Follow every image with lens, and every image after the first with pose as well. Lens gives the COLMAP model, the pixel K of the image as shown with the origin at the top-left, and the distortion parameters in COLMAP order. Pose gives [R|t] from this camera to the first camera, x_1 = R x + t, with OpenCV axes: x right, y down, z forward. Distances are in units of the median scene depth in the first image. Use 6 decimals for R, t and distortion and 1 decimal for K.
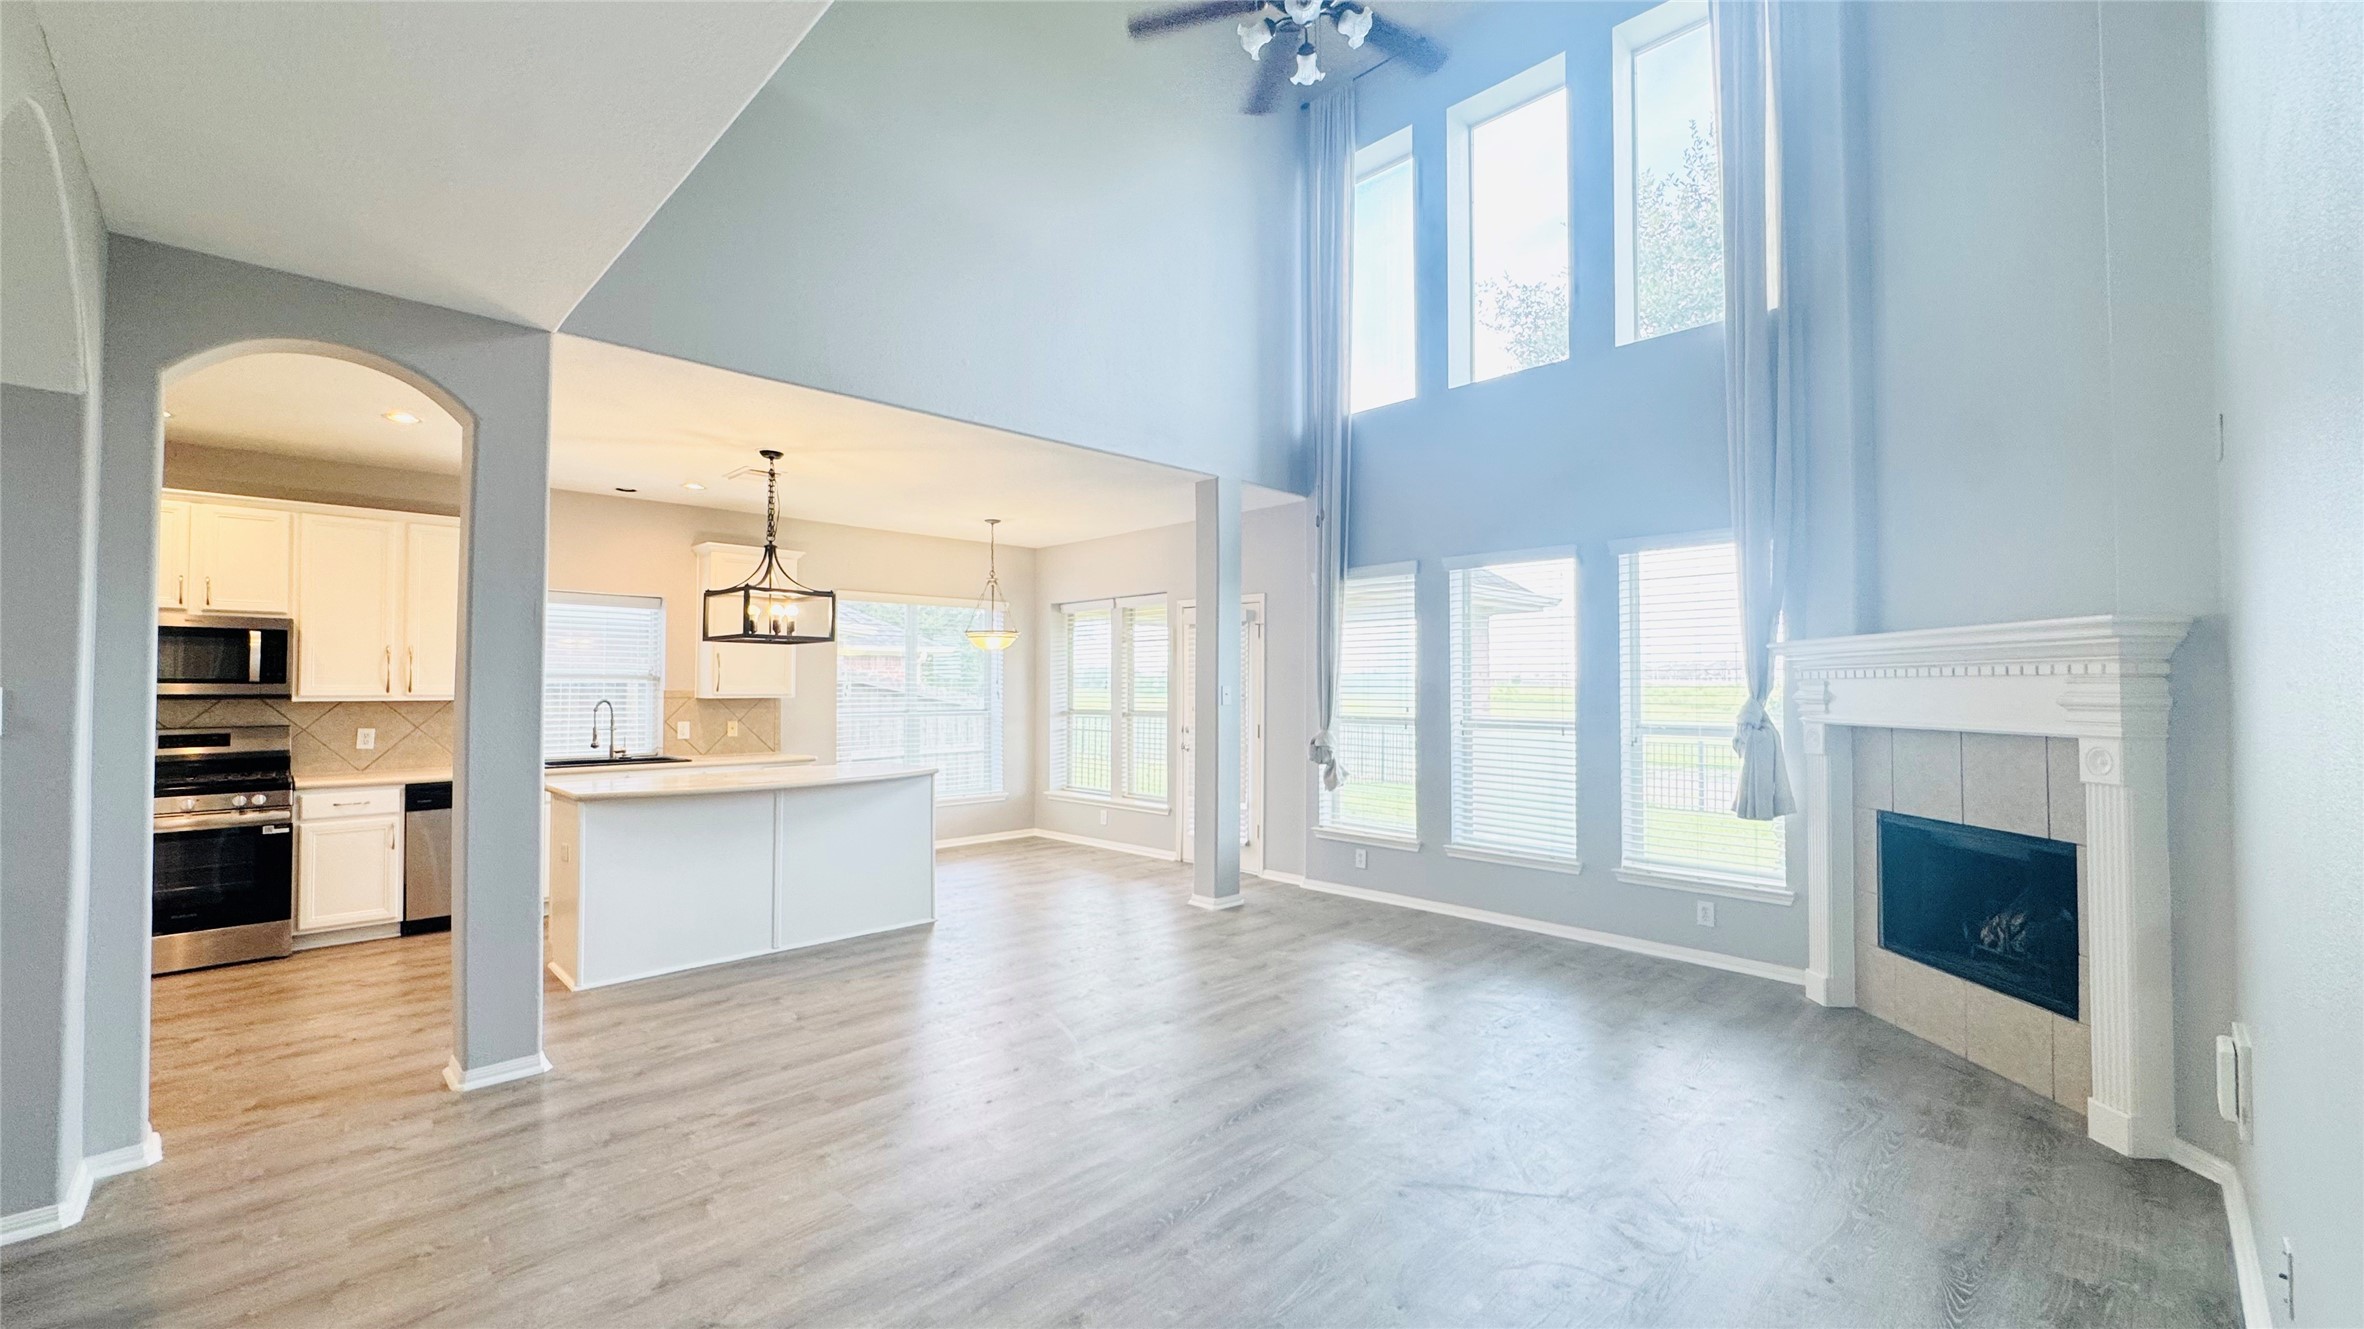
lens RADIAL K [[946.6, 0, 1177.8], [0, 946.6, 668.5], [0, 0, 1]] dist [-0.003713, 0.000228]
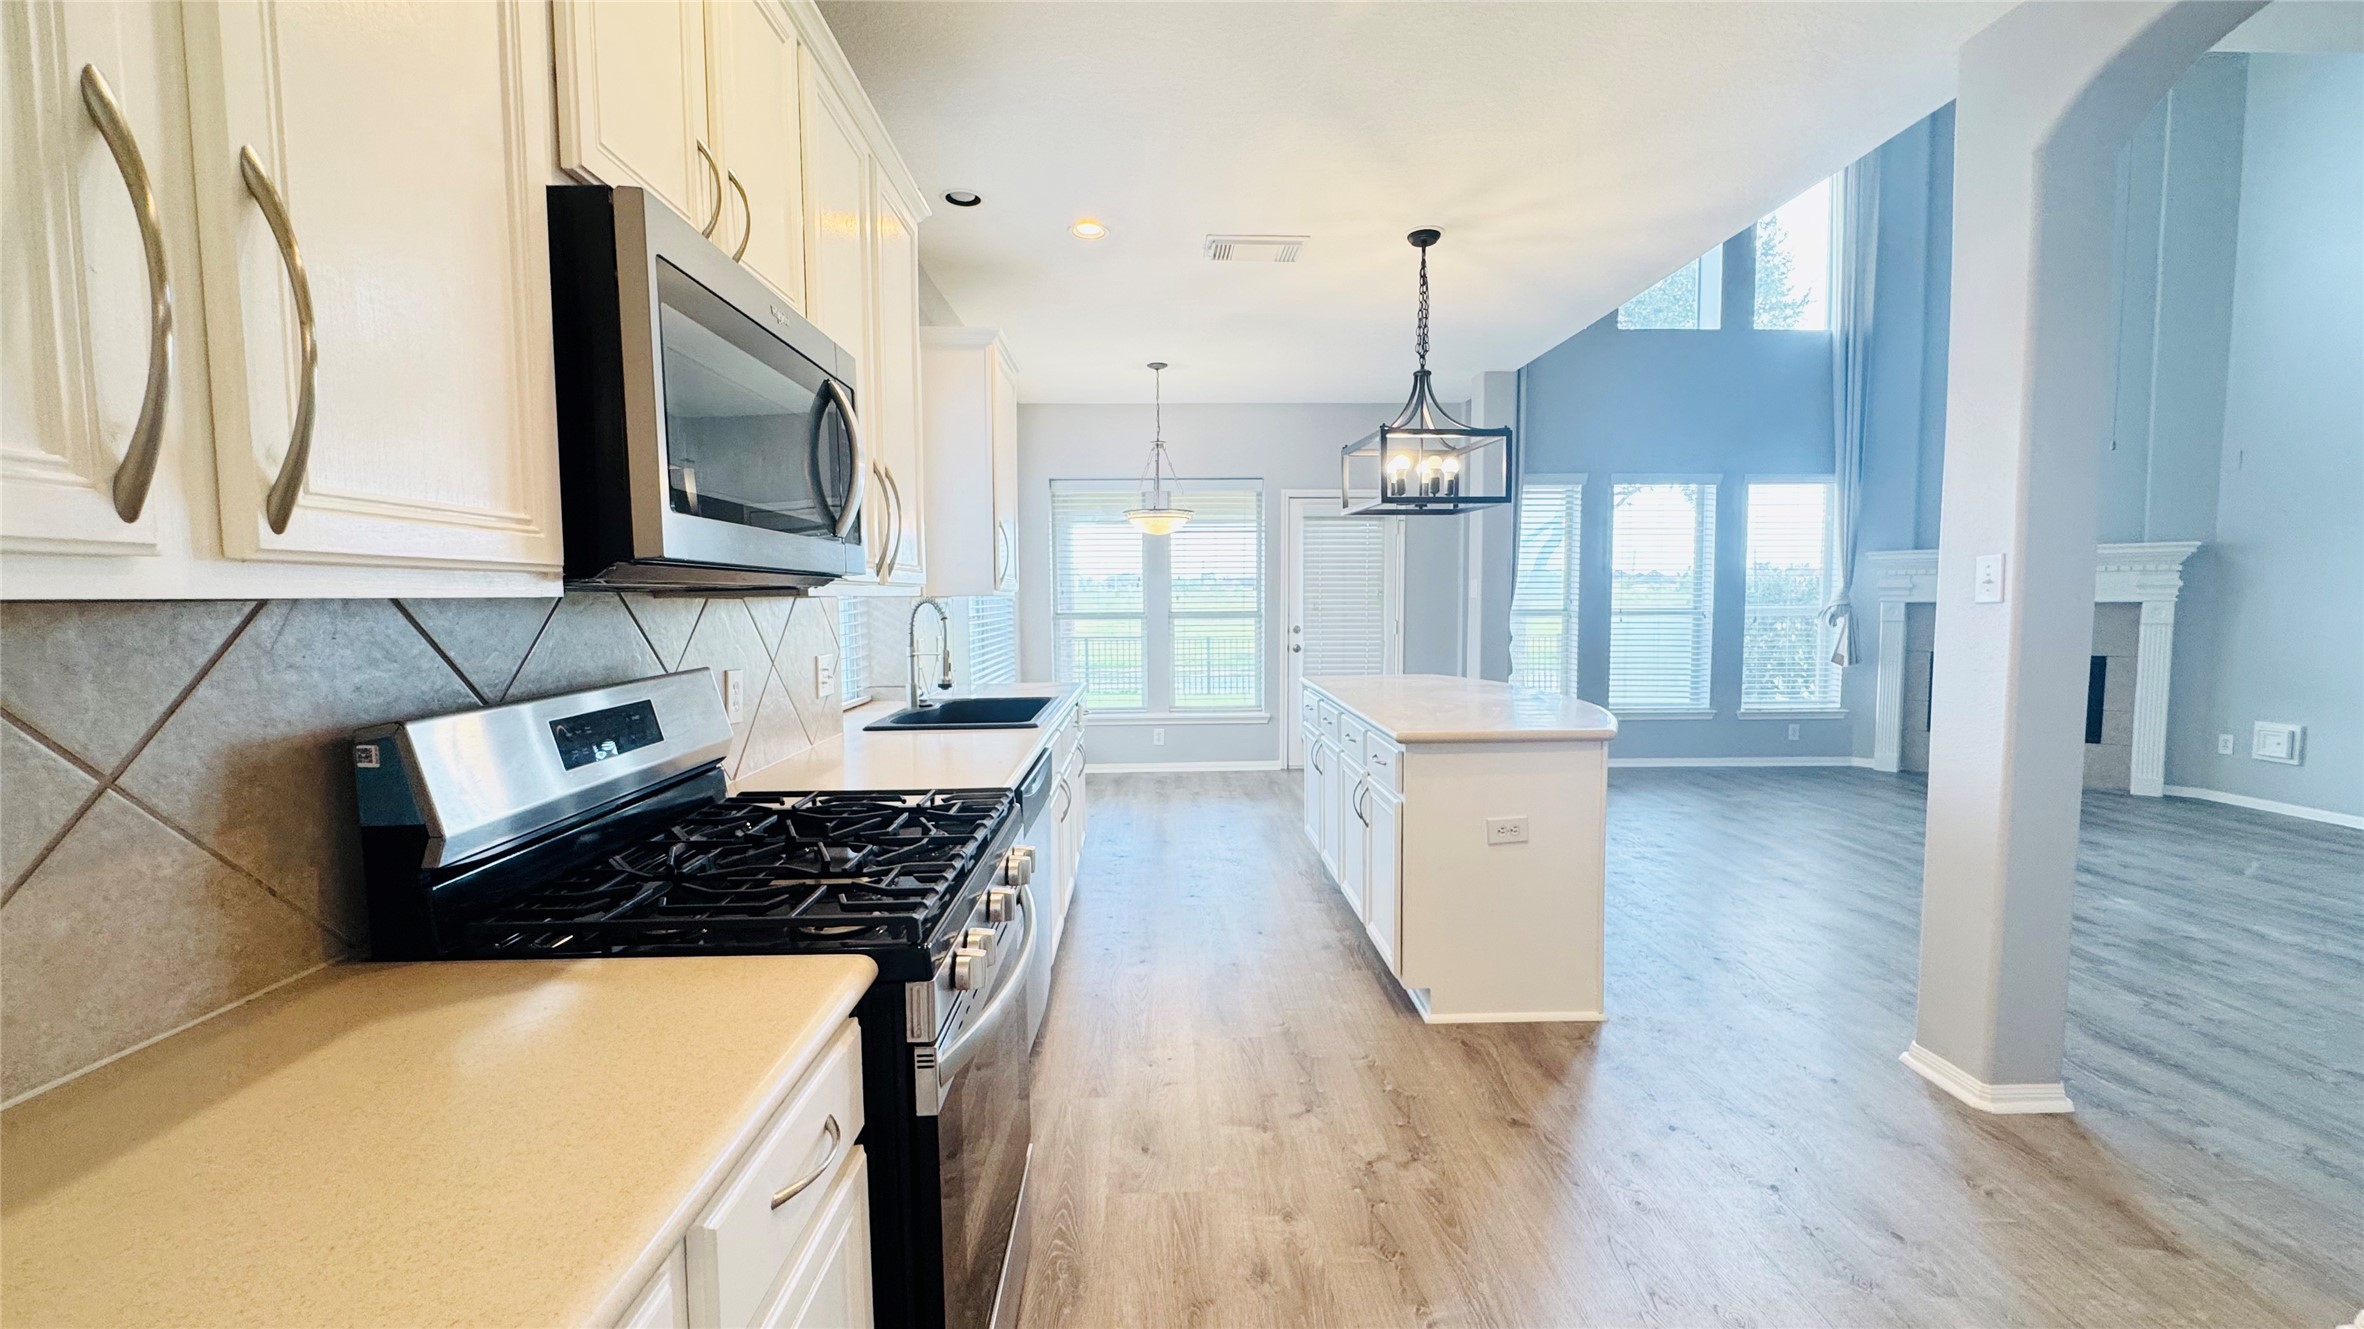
lens RADIAL K [[946.6, 0, 1186.4], [0, 946.6, 663.9], [0, 0, 1]] dist [-0.003713, 0.000228]
pose [[0.673700, -0.054179, 0.737016, -1.137060], [-0.009042, 0.996630, 0.081529, 0.035249], [-0.738950, -0.061590, 0.670940, 0.679518]]
